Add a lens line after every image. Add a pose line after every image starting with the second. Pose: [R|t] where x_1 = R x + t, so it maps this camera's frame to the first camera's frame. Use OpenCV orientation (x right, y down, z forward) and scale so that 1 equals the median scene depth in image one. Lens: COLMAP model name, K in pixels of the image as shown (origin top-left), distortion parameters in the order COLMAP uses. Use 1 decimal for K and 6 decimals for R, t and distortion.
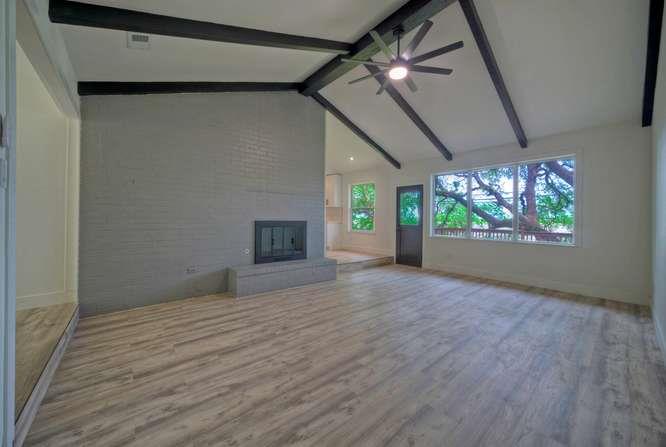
lens RADIAL K [[243.7, 0, 317.9], [0, 243.7, 218.0], [0, 0, 1]] dist [-0.006407, 0.001680]
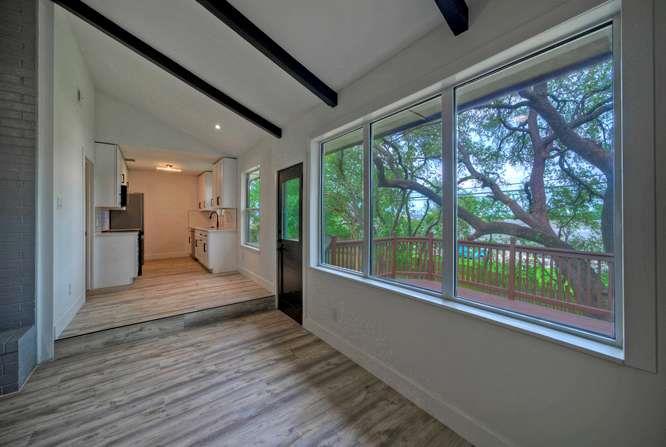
lens RADIAL K [[243.7, 0, 334.8], [0, 243.7, 217.7], [0, 0, 1]] dist [-0.006407, 0.001680]
pose [[0.999783, -0.015575, -0.013840, 0.330195], [0.015693, 0.999841, 0.008432, -0.017324], [0.013706, -0.008648, 0.999869, 0.319500]]
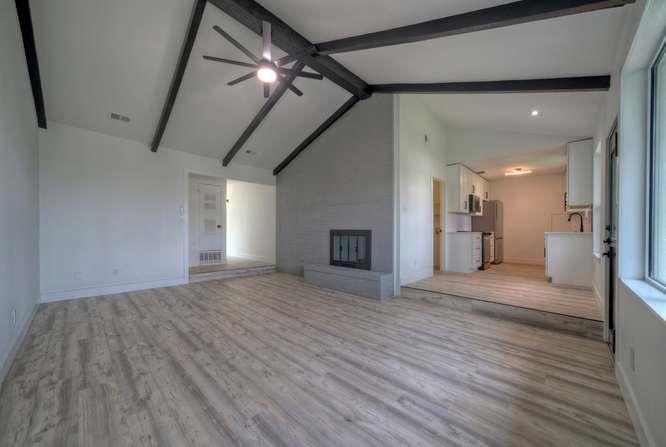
lens RADIAL K [[243.7, 0, 330.5], [0, 243.7, 223.1], [0, 0, 1]] dist [-0.006407, 0.001680]
pose [[0.140706, -0.041108, -0.989198, 0.456608], [0.004795, 0.999154, -0.040840, 0.012078], [0.990040, 0.001003, 0.140784, 0.379745]]
